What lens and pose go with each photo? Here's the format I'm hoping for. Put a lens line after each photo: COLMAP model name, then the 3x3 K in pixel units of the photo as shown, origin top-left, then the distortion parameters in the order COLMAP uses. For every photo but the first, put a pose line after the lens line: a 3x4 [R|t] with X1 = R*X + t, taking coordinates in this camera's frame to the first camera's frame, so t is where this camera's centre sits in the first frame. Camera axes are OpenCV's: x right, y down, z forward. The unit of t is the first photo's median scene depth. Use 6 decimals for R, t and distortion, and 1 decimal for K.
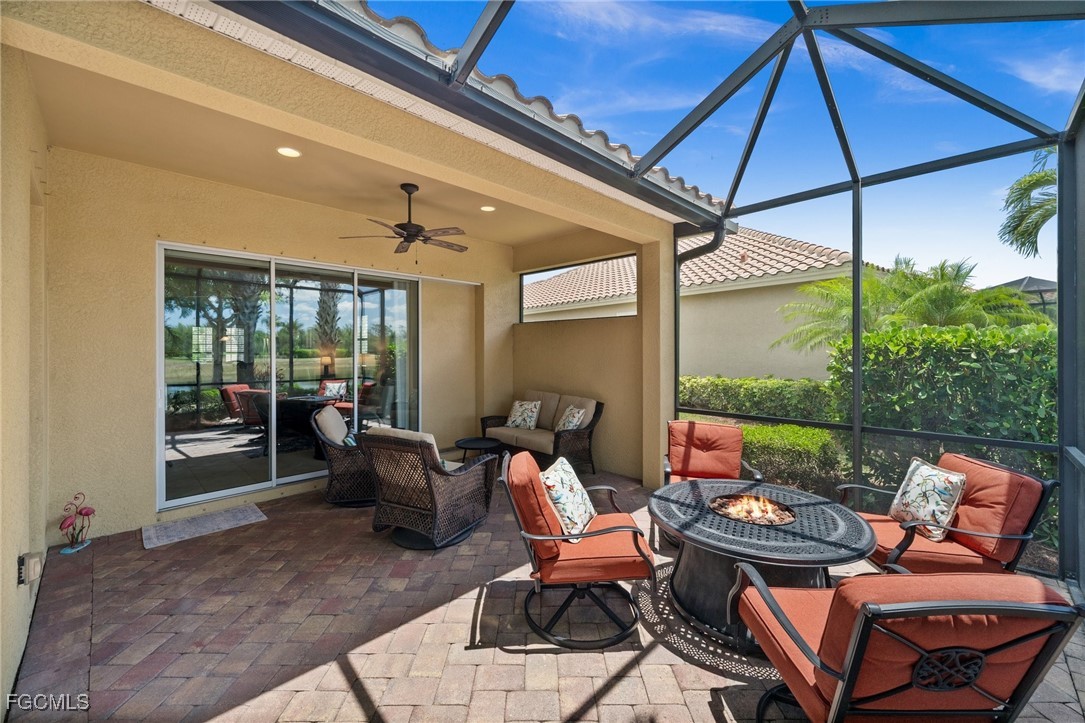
lens RADIAL K [[433.7, 0, 541.7], [0, 433.7, 358.0], [0, 0, 1]] dist [0.002024, 0.000186]
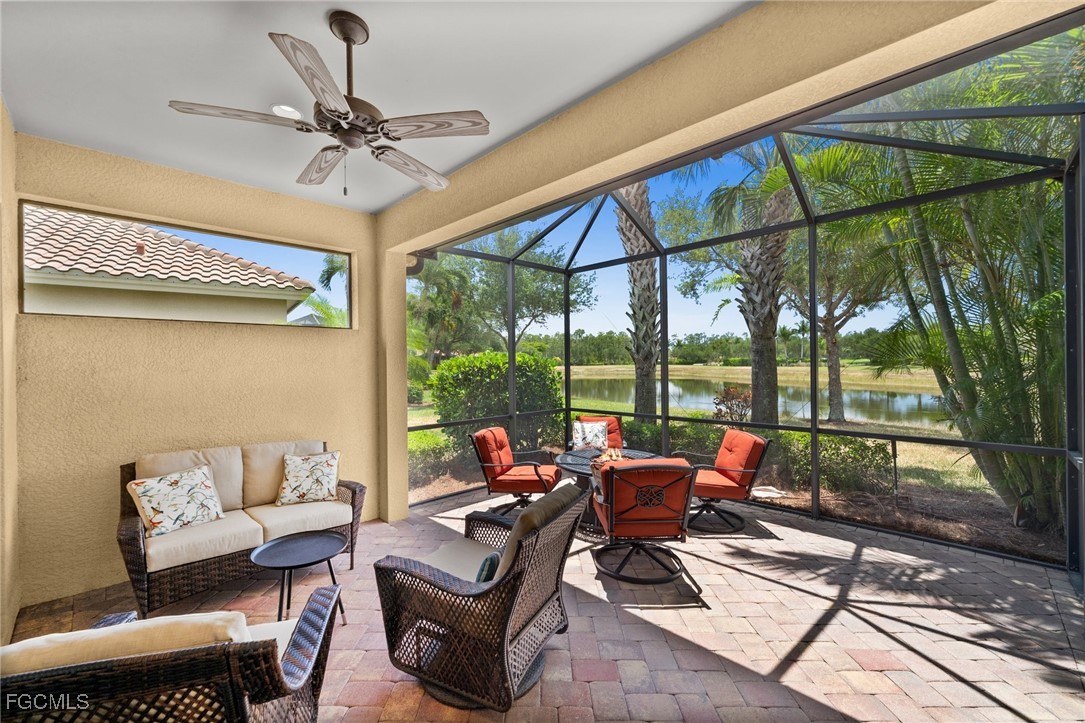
lens RADIAL K [[433.7, 0, 541.7], [0, 433.7, 358.0], [0, 0, 1]] dist [0.002024, 0.000186]
pose [[-0.016033, 0.014435, 0.999767, -1.347576], [0.016005, 0.999771, -0.014178, -0.038541], [-0.999743, 0.015774, -0.016260, 1.412223]]
